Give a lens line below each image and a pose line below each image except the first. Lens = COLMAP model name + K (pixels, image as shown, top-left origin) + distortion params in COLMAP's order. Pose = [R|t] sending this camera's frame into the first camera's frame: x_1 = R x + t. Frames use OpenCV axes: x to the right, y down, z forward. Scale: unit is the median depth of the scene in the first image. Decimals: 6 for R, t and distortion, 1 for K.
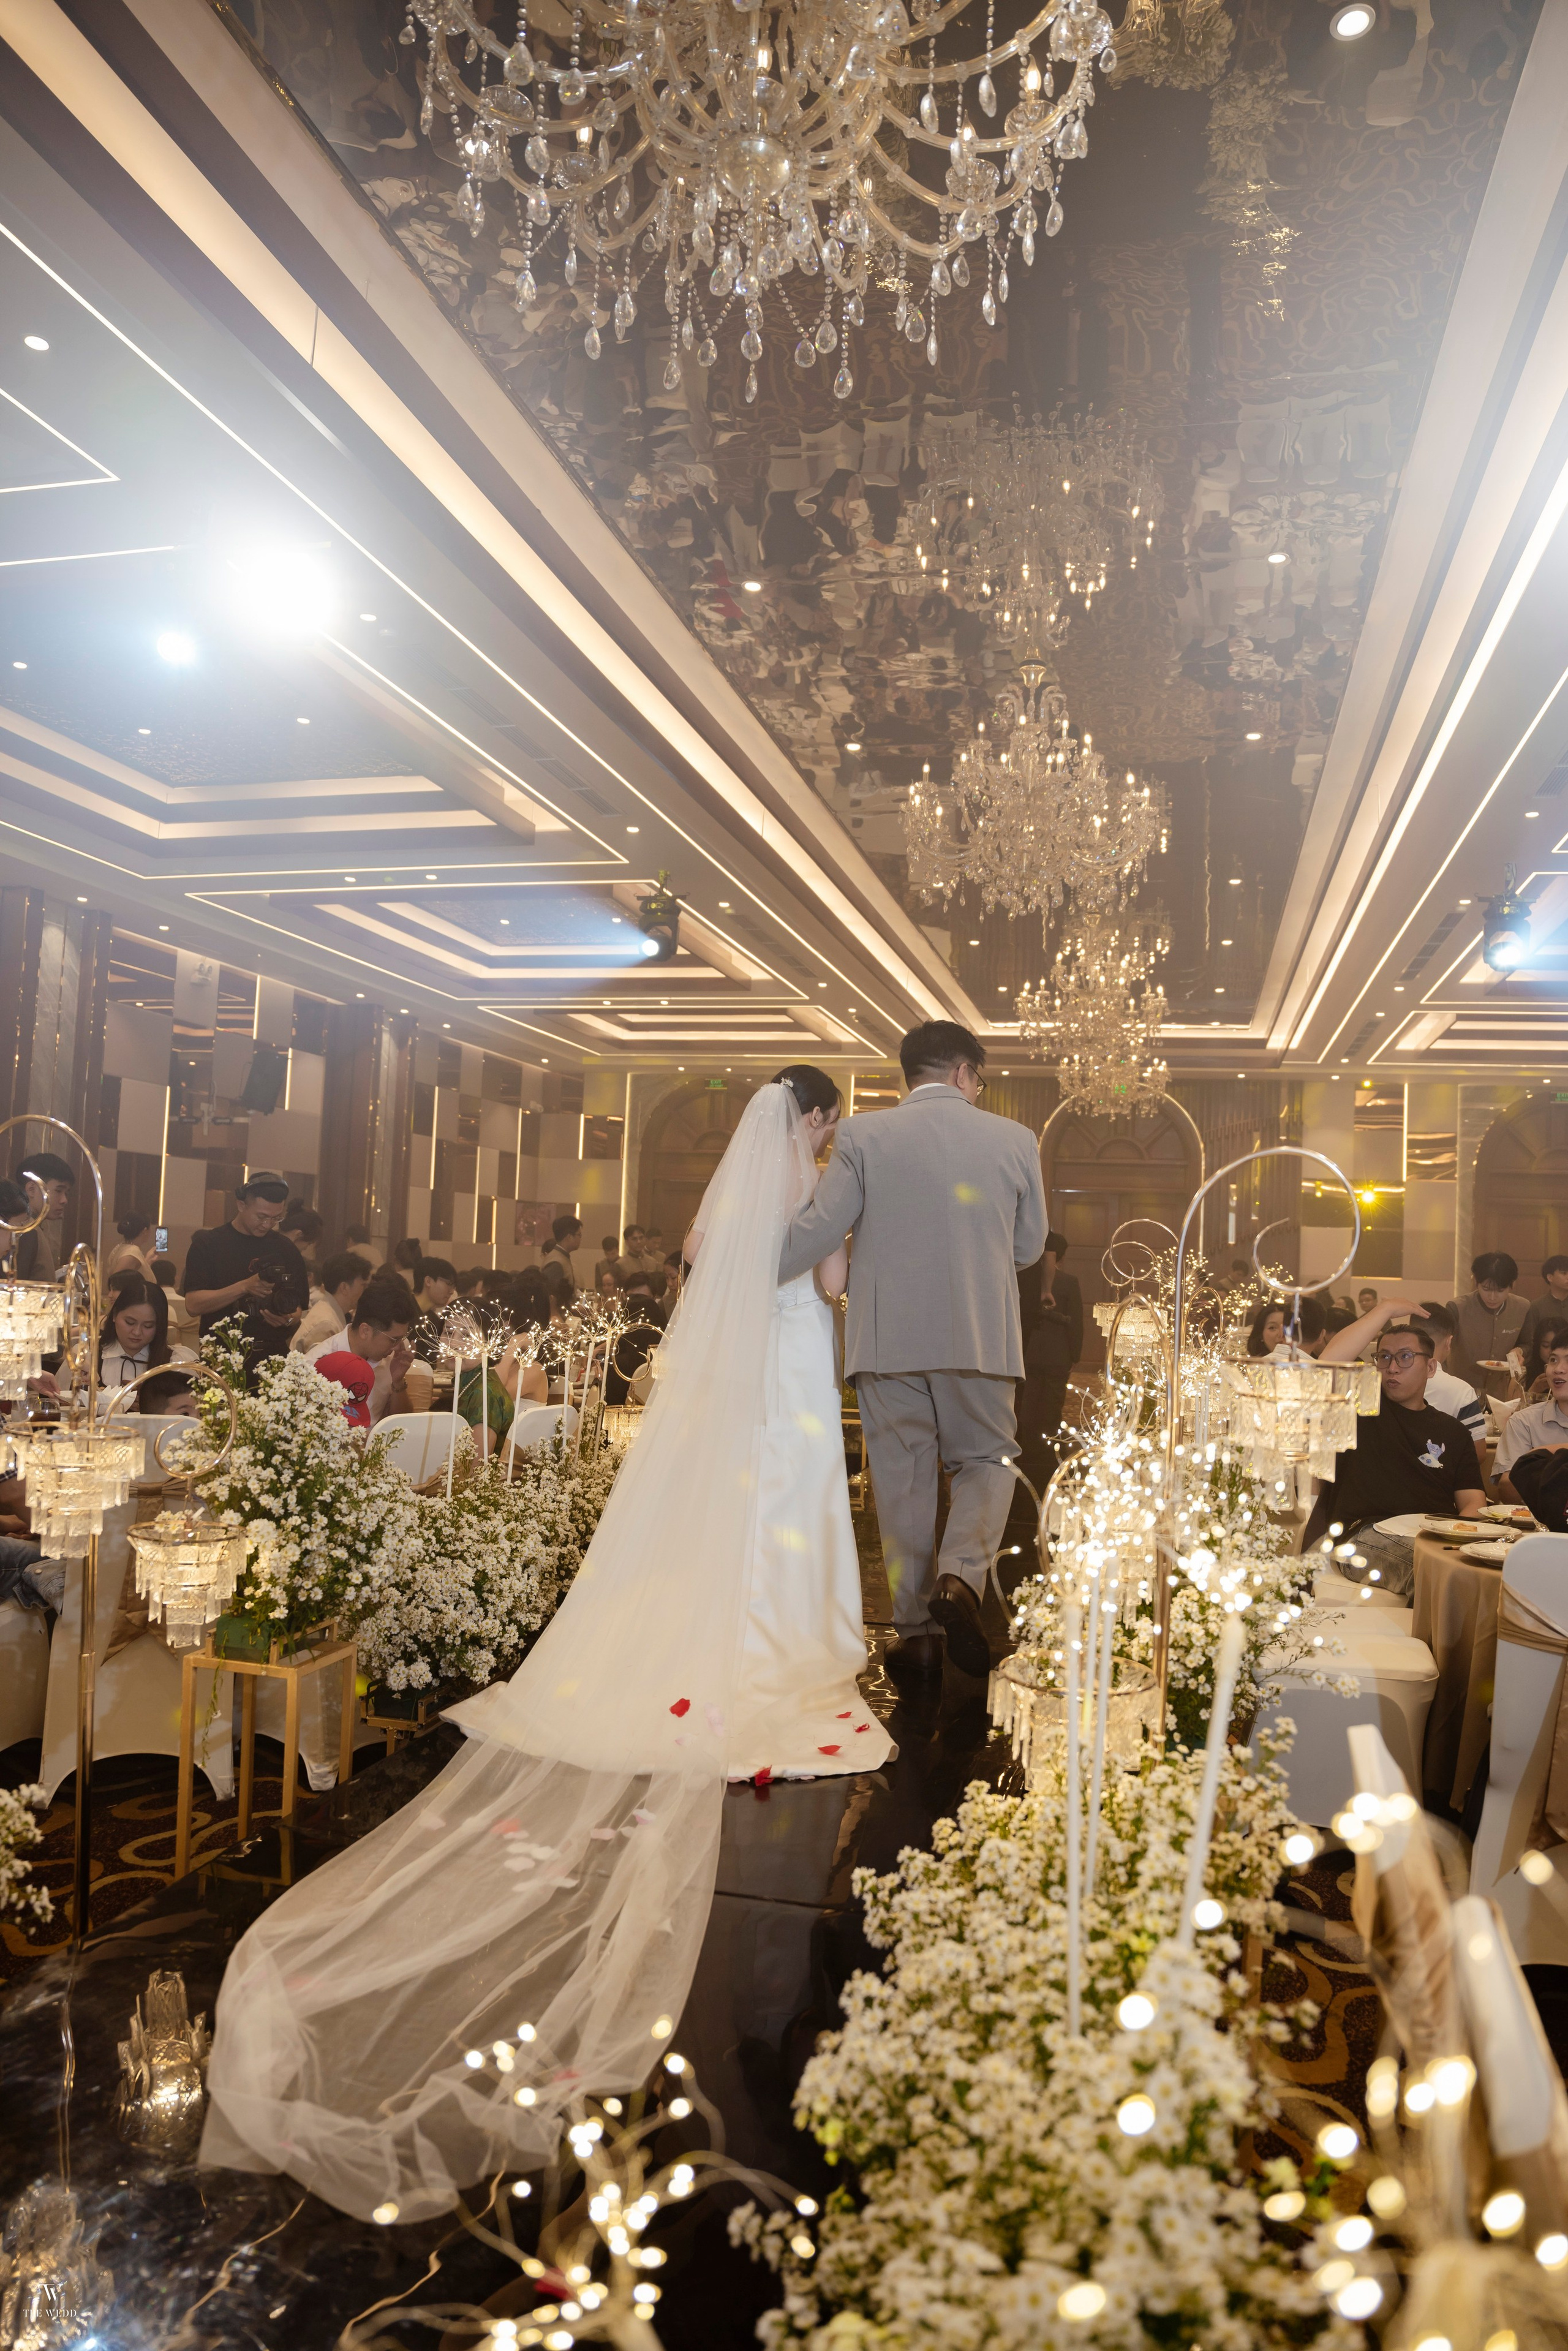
lens RADIAL K [[1587.7, 0, 784.0], [0, 1587.7, 1175.5], [0, 0, 1]] dist [-0.138807, 0.111251]
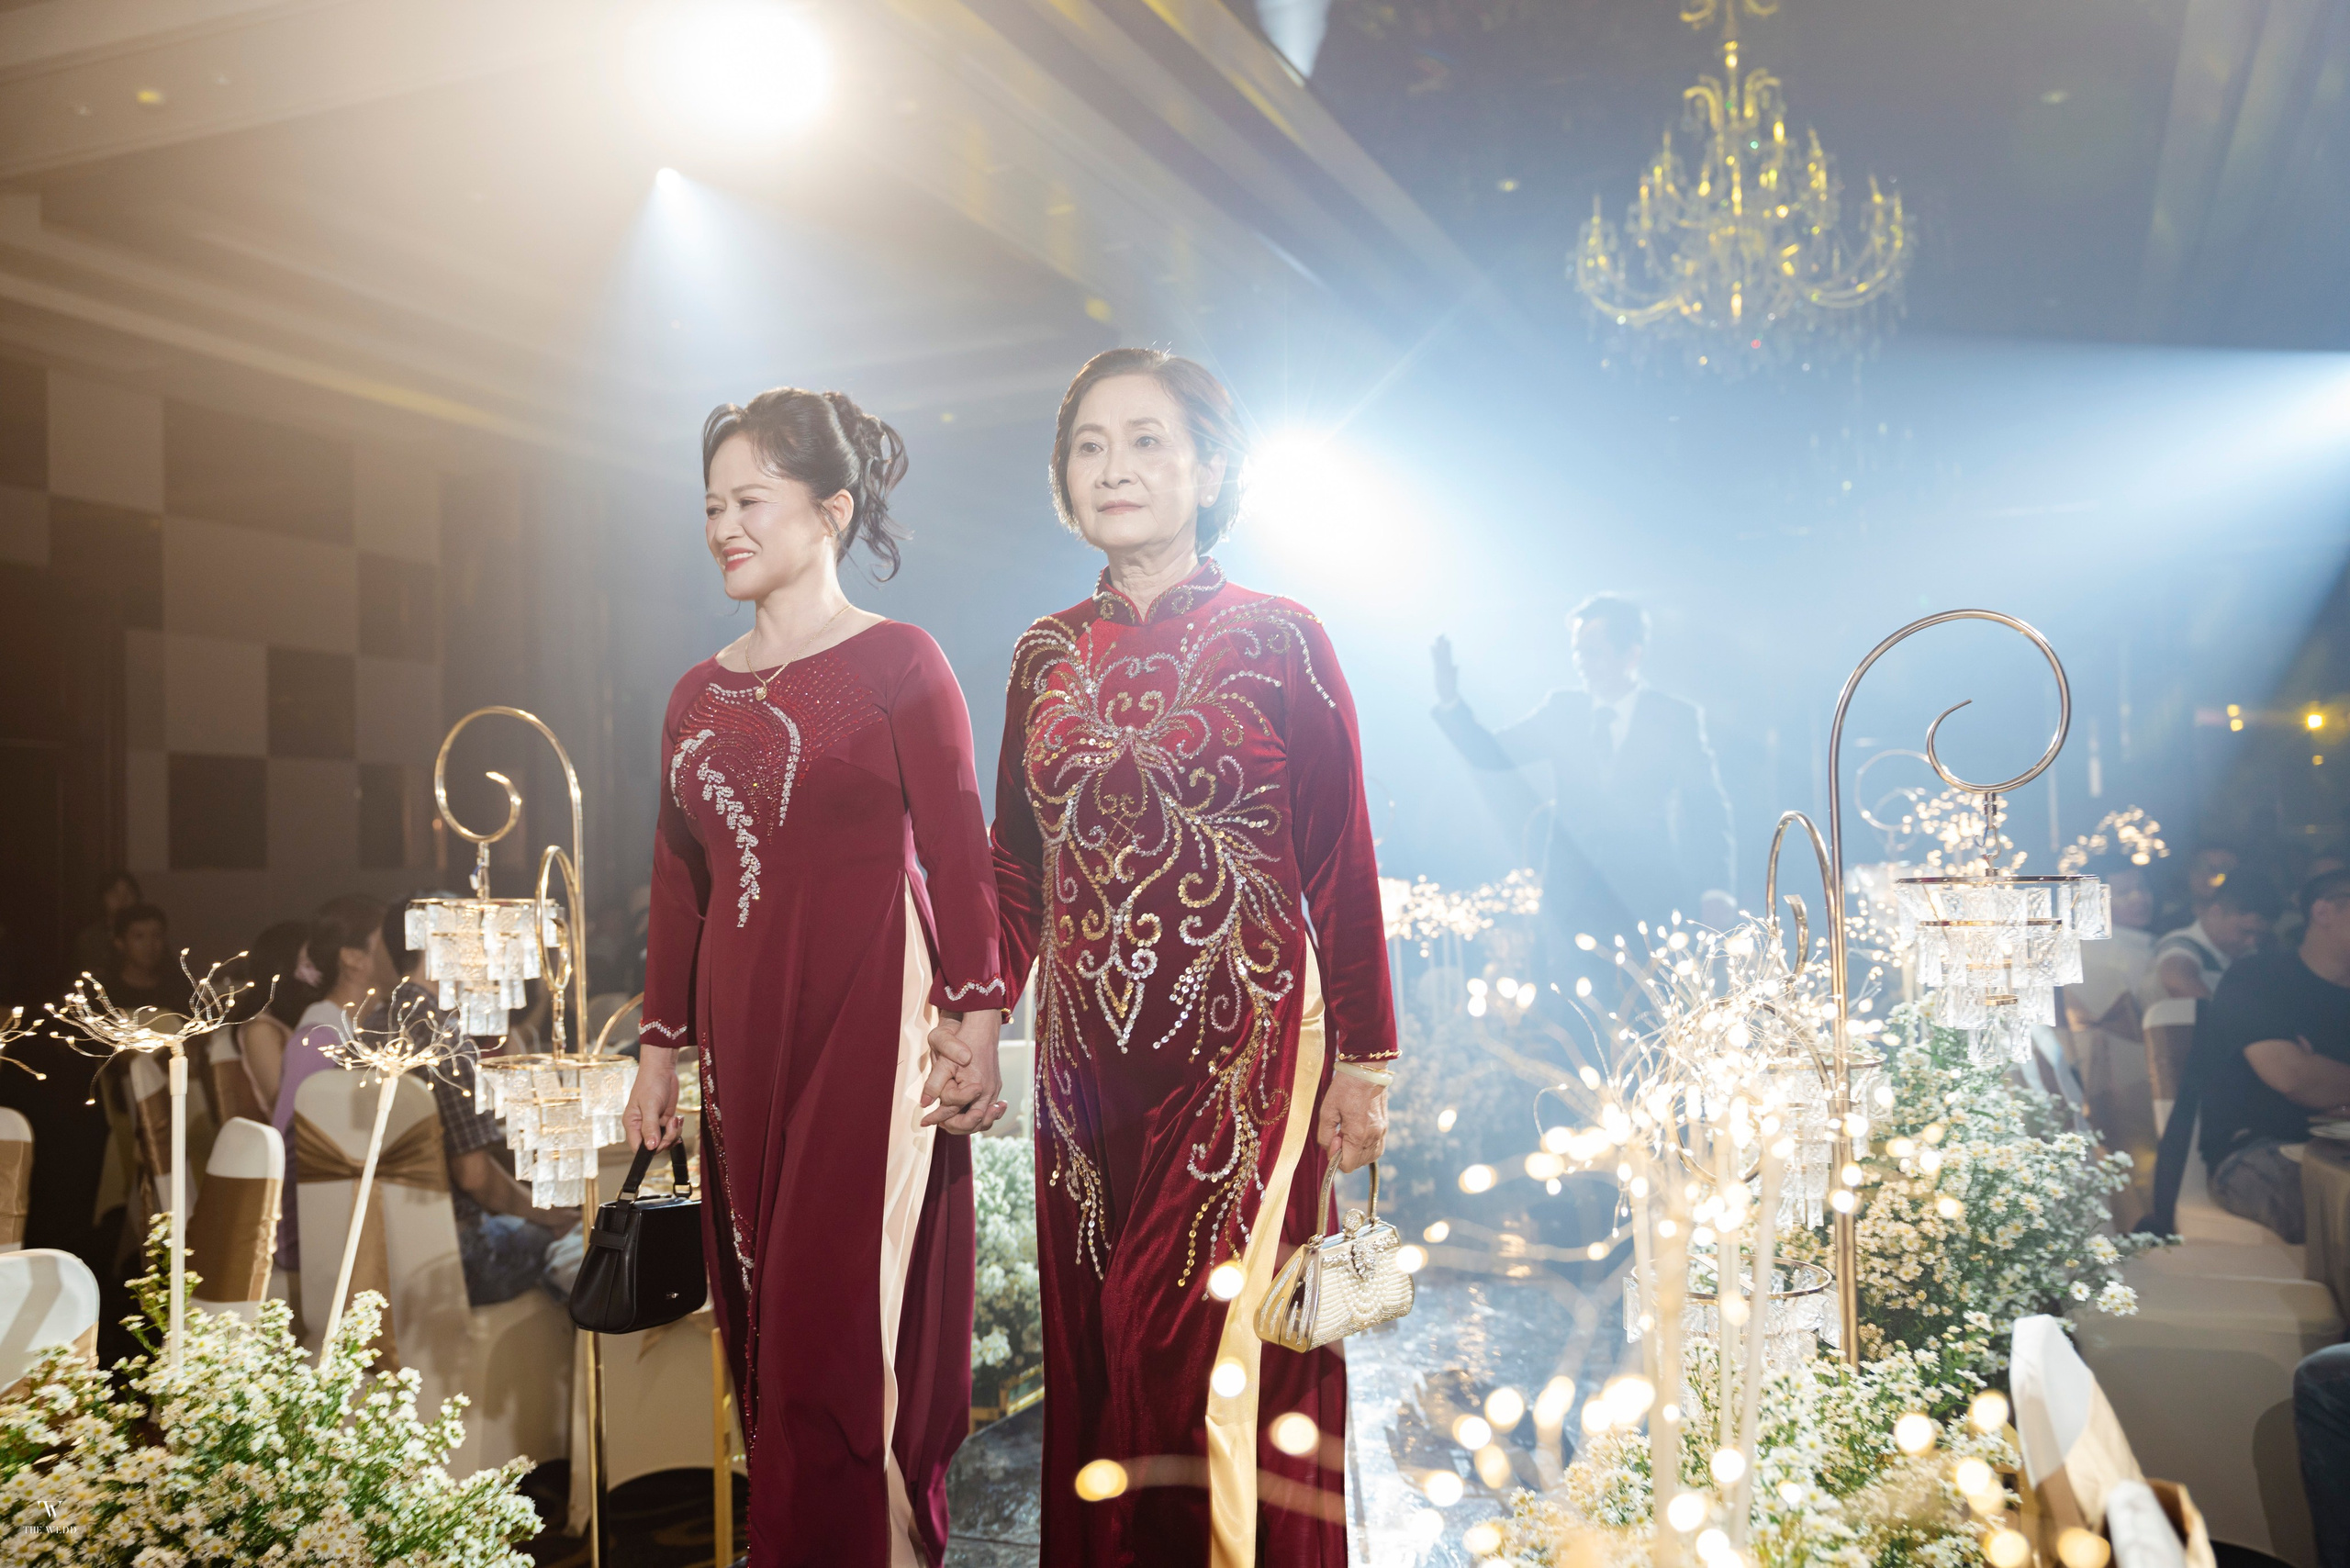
lens RADIAL K [[2029.6, 0, 1175.6], [0, 2029.6, 792.6], [0, 0, 1]] dist [-0.060235, 0.146291]
pose [[0.984121, -0.073092, -0.161754, 0.074377], [0.074833, 0.997185, 0.004688, 0.033784], [0.160956, -0.016718, 0.986820, -0.061144]]
